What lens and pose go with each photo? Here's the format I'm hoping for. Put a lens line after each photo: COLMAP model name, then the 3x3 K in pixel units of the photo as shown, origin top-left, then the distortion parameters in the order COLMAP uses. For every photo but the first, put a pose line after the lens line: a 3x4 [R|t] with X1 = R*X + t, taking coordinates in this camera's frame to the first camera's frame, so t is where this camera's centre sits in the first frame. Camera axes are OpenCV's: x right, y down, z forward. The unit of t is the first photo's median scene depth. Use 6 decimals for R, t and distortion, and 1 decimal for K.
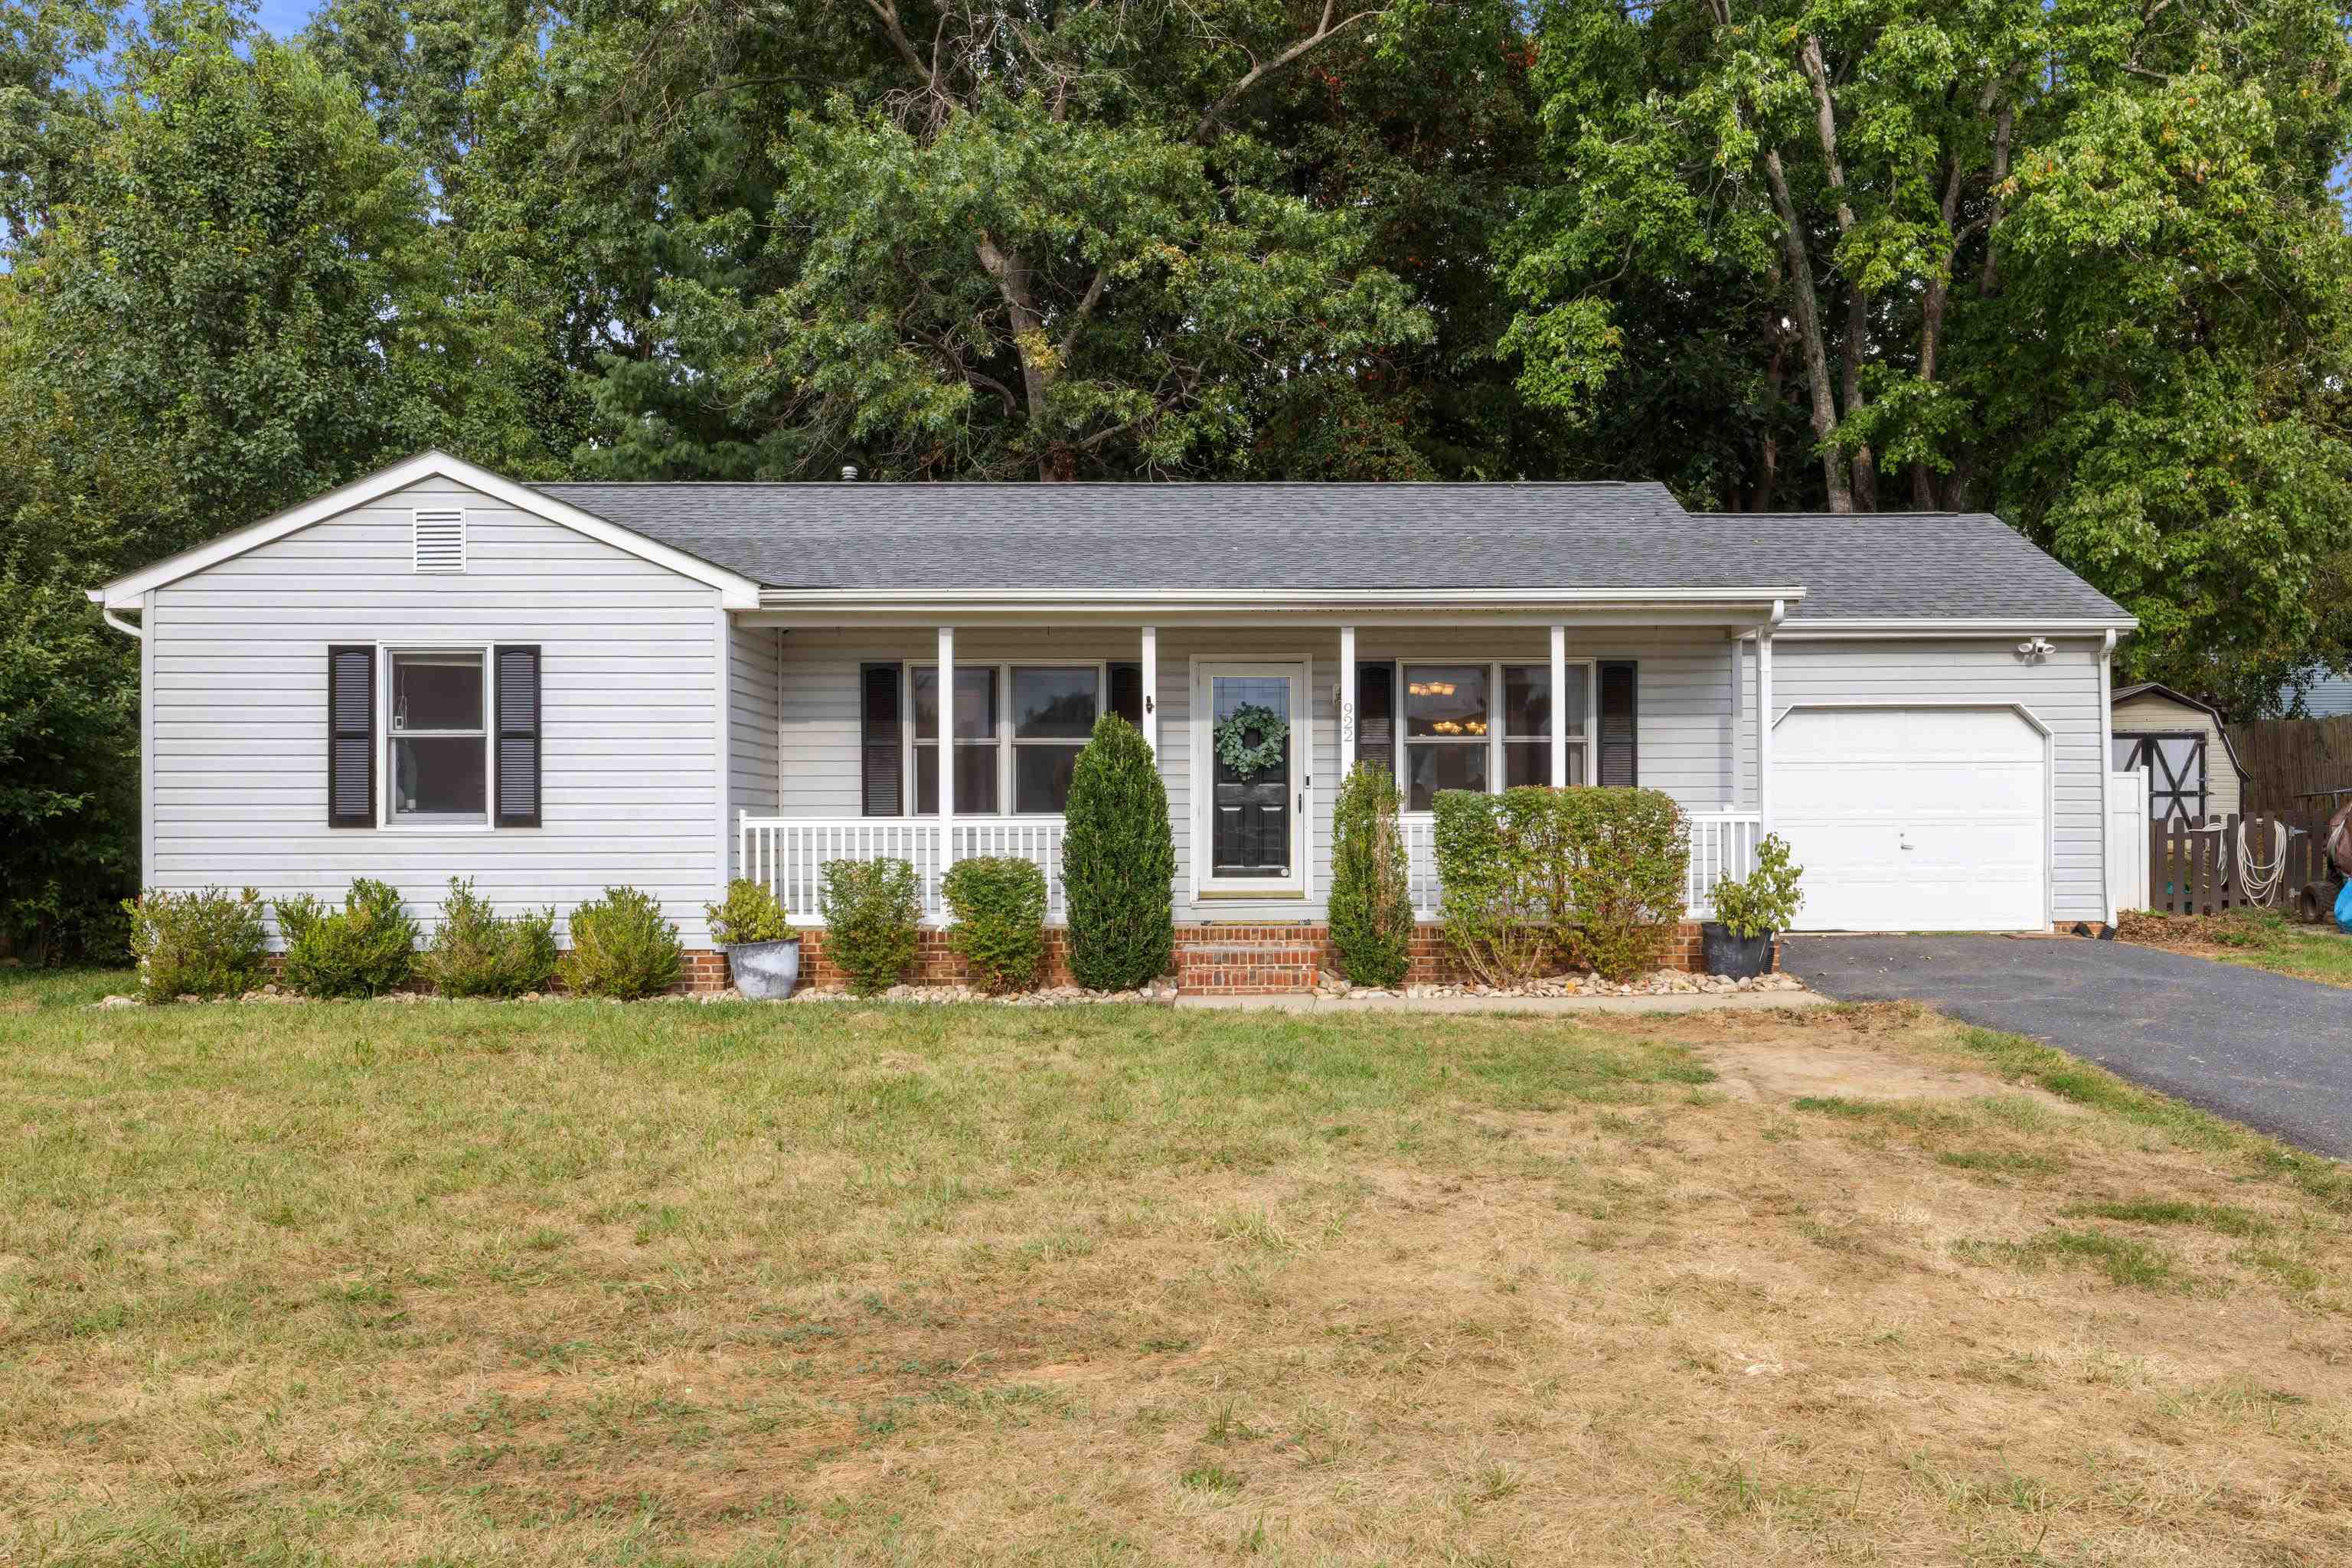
lens RADIAL K [[1977.5, 0, 1309.4], [0, 1977.5, 828.4], [0, 0, 1]] dist [0.001802, 0.004906]
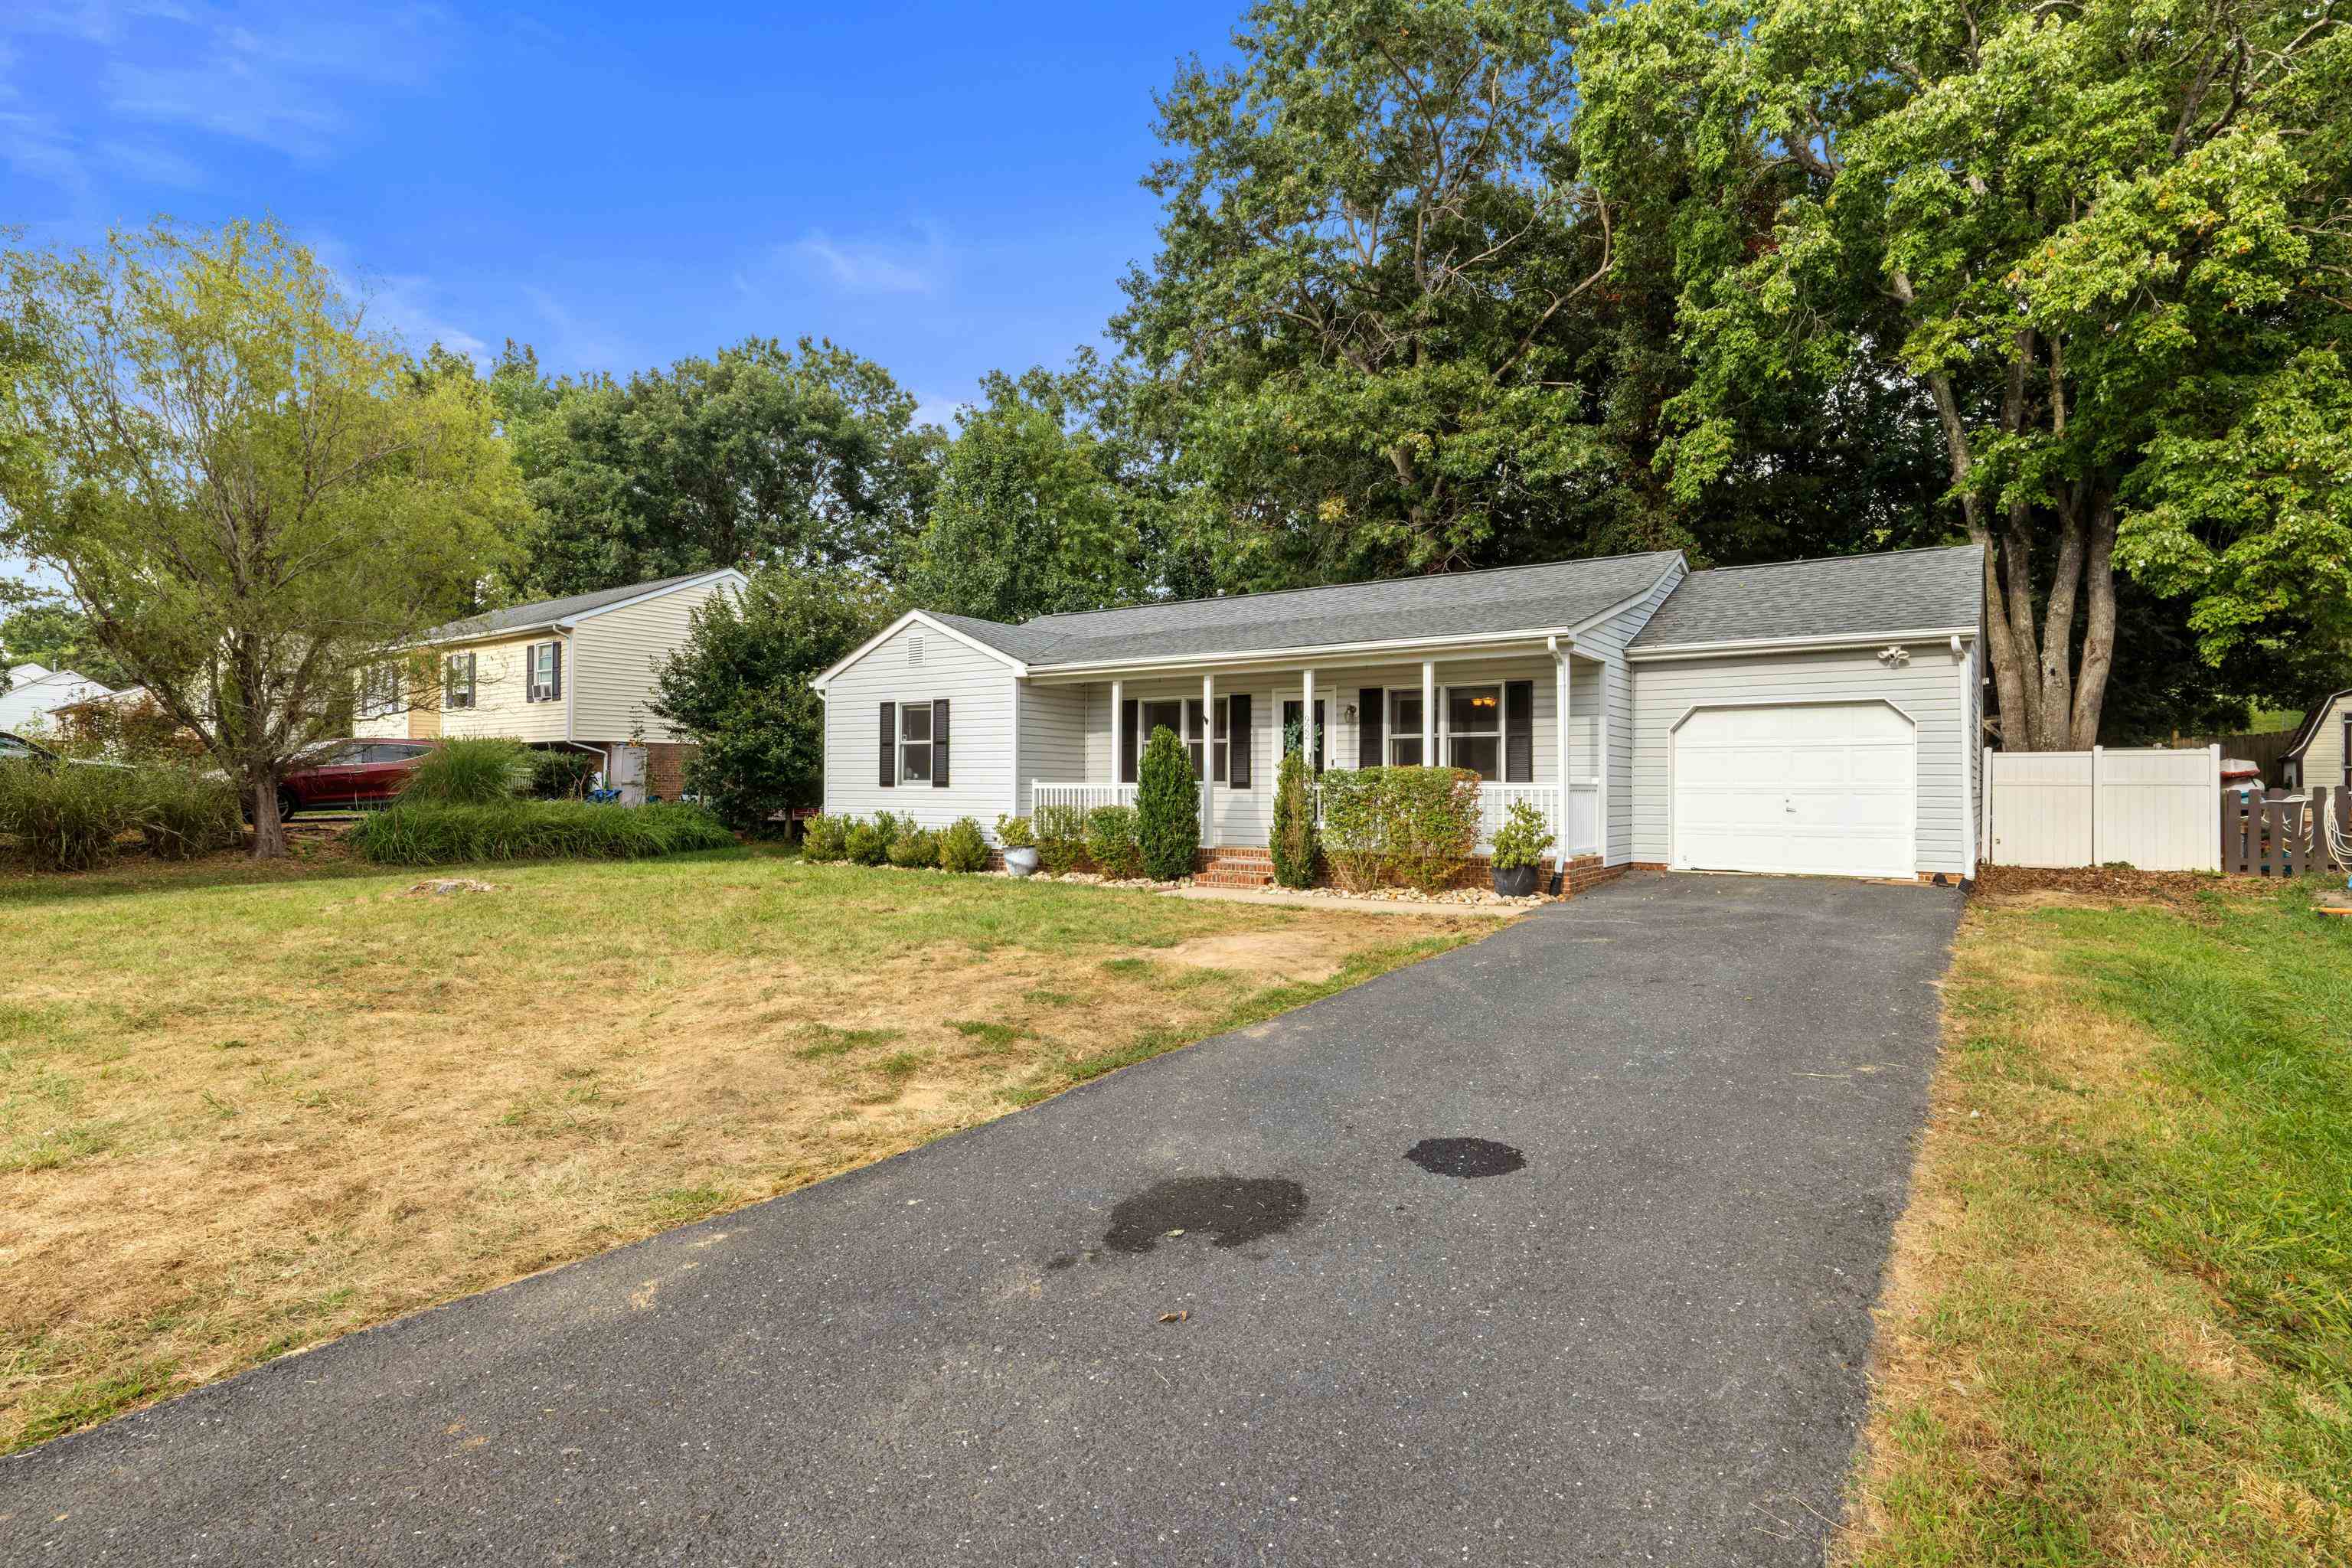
lens RADIAL K [[1184.3, 0, 1177.1], [0, 1184.3, 775.5], [0, 0, 1]] dist [0.000193, 0.000599]
pose [[0.809042, 0.002293, -0.587746, 0.524909], [-0.007508, 0.999951, -0.006433, -0.006572], [0.587703, 0.009617, 0.809020, 0.140498]]
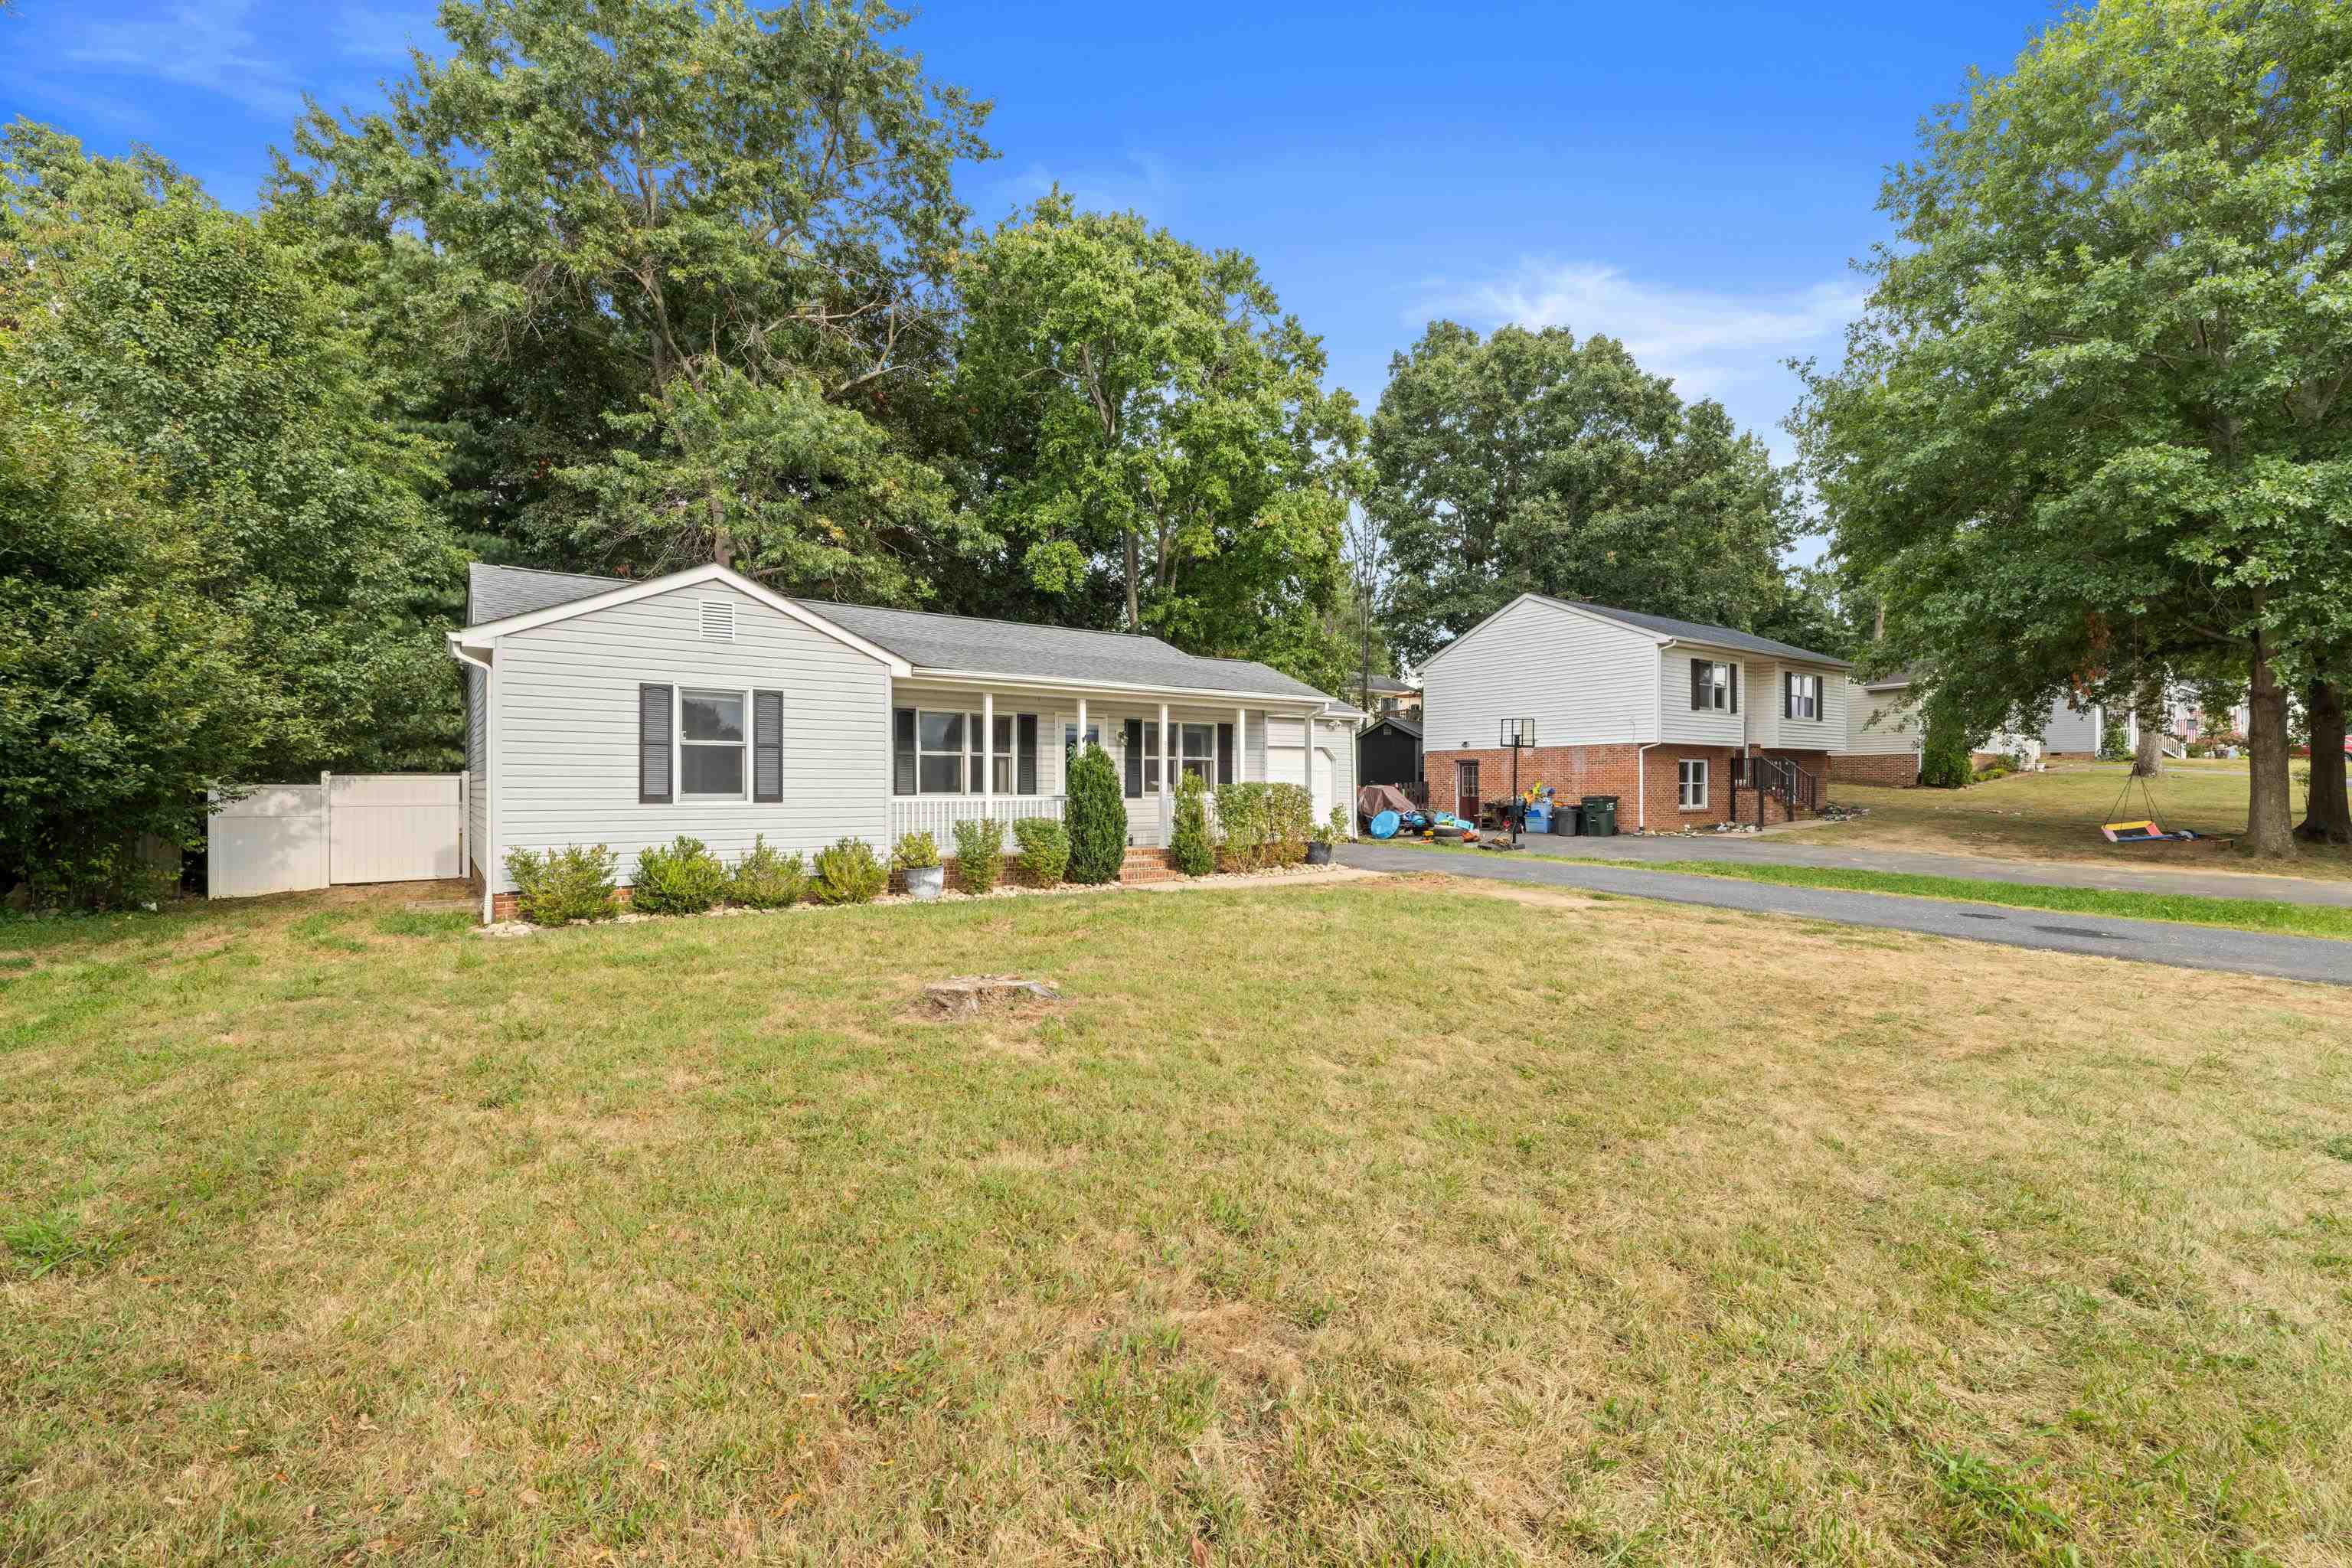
lens RADIAL K [[1006.7, 0, 1179.6], [0, 1006.7, 792.4], [0, 0, 1]] dist [-0.002191, 0.000361]
pose [[0.812161, 0.000374, 0.583433, -0.602690], [0.000110, 1.000000, -0.000795, -0.008144], [-0.583433, 0.000710, 0.812161, 0.131678]]
